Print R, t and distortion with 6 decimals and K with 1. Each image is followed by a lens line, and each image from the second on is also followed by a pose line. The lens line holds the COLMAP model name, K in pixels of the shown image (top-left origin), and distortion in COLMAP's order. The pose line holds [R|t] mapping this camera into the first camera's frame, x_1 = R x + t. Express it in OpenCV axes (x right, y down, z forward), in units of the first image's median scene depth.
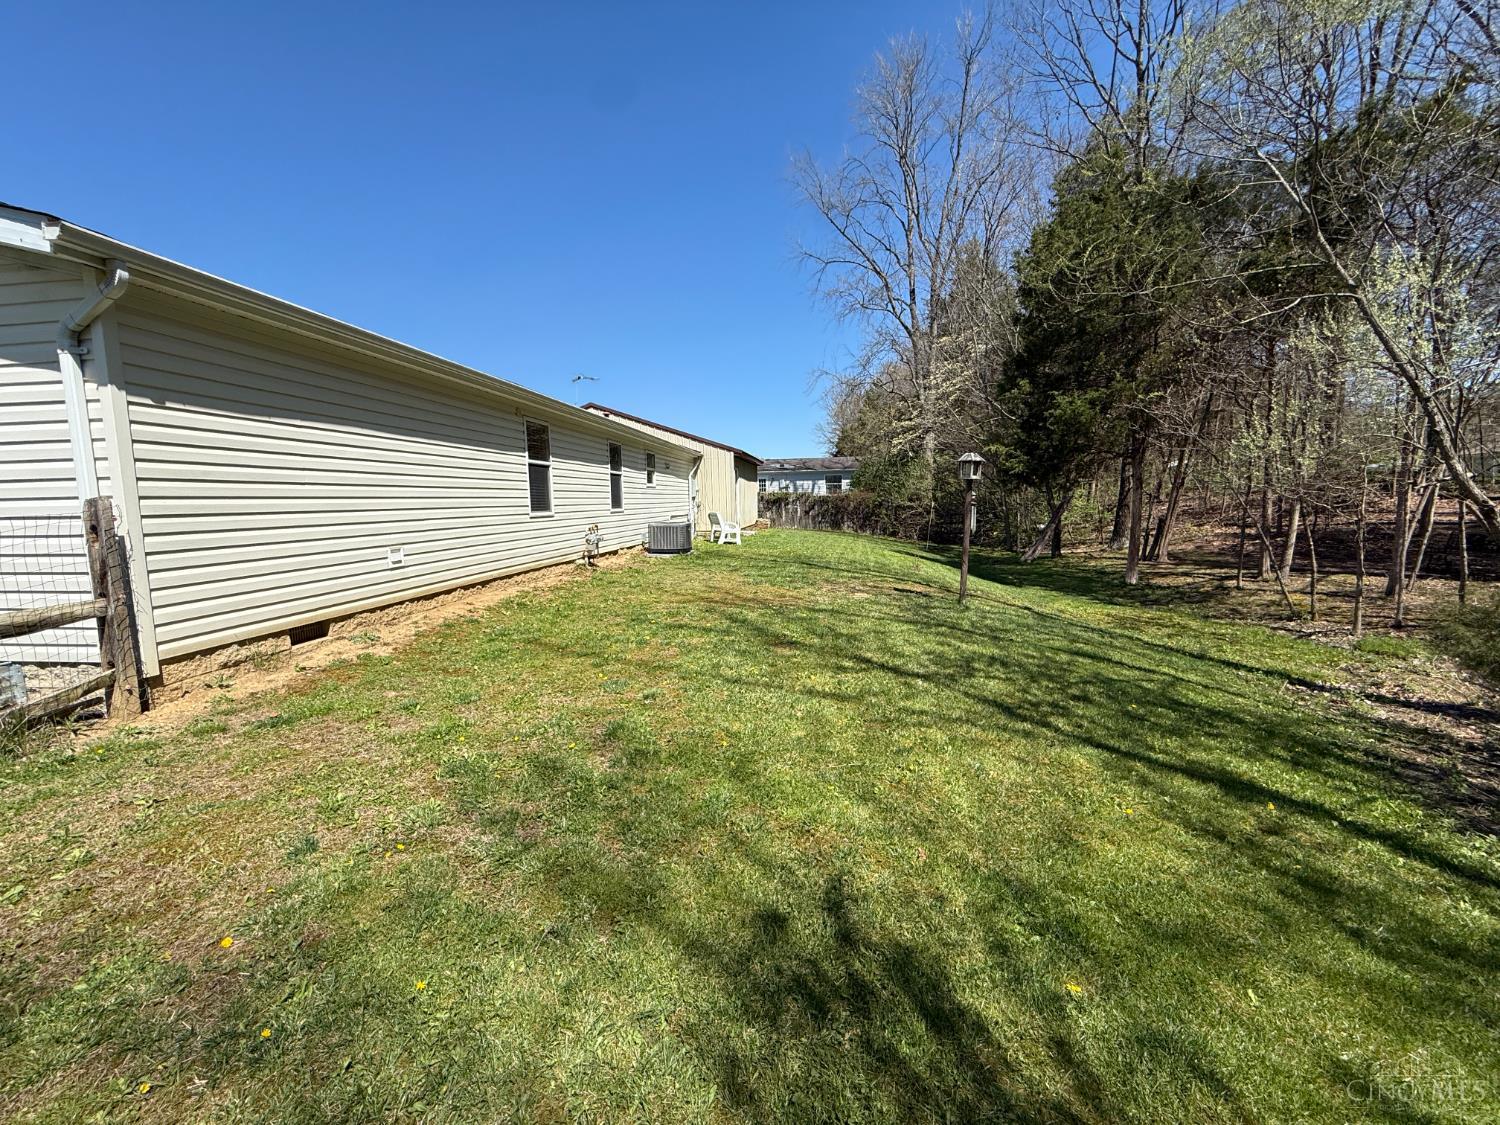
lens RADIAL K [[596.7, 0, 743.6], [0, 596.7, 561.2], [0, 0, 1]] dist [-0.001188, 0.000465]
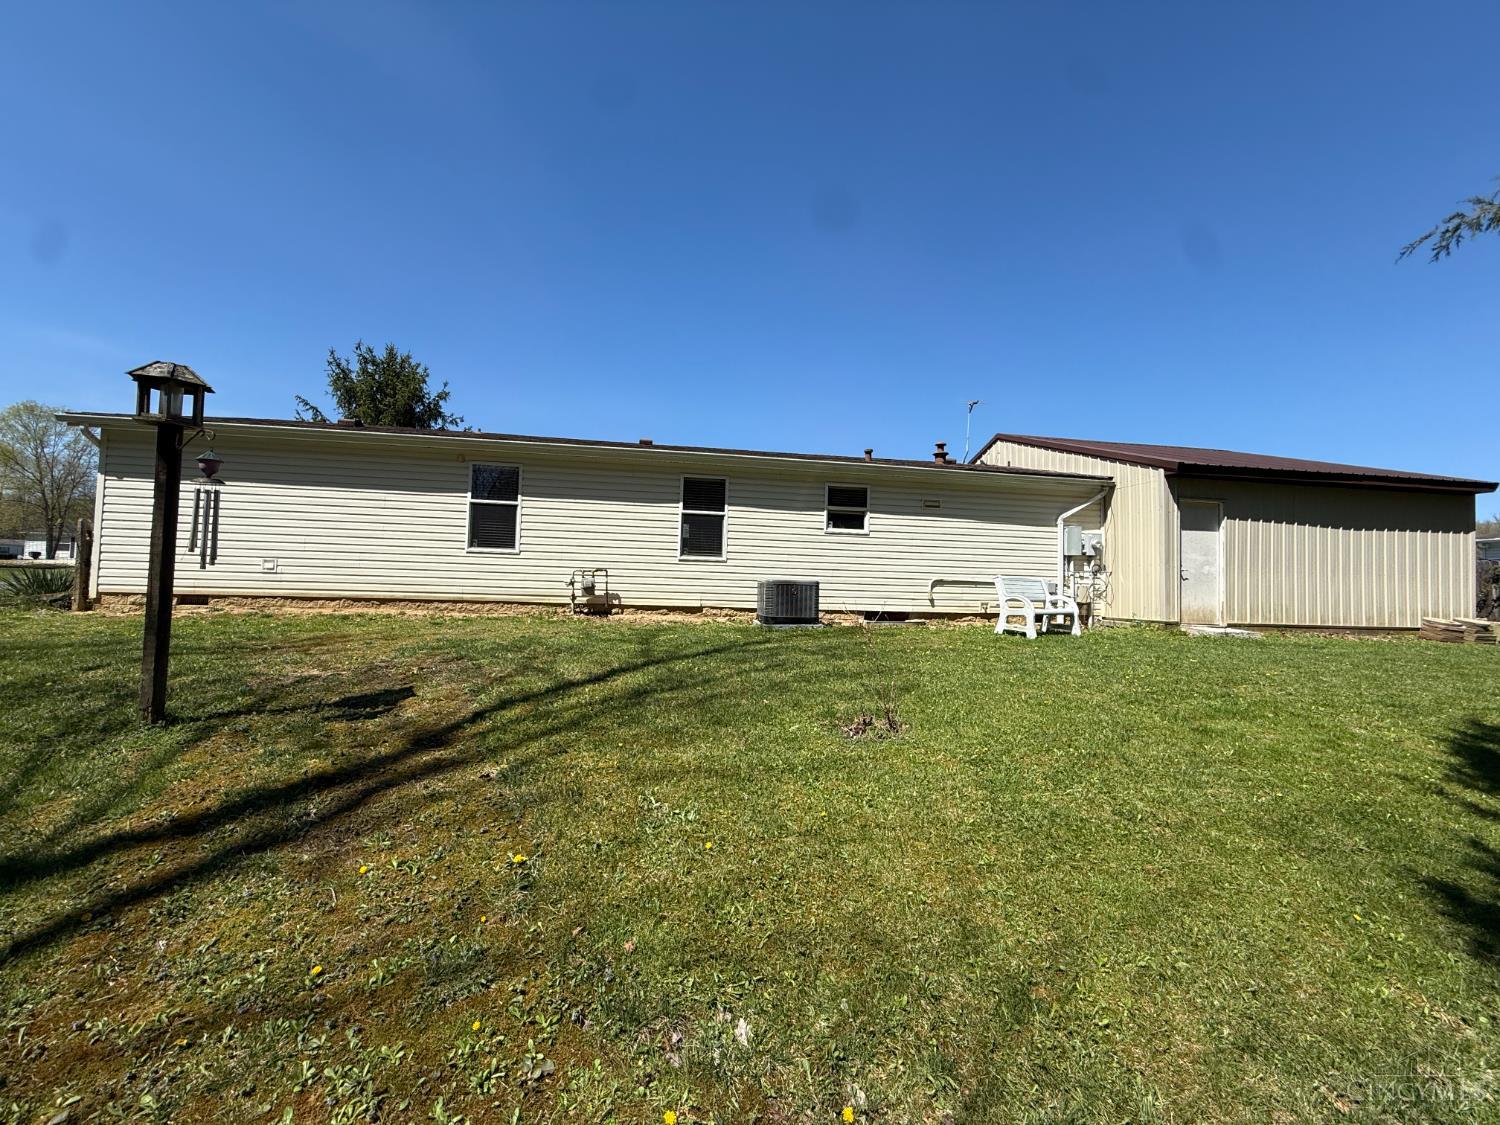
lens RADIAL K [[596.7, 0, 743.6], [0, 596.7, 561.2], [0, 0, 1]] dist [-0.001188, 0.000465]
pose [[0.283805, -0.014379, -0.958774, 1.898278], [-0.132048, 0.989775, -0.053931, -0.149747], [0.949746, 0.141910, 0.279004, 2.722110]]
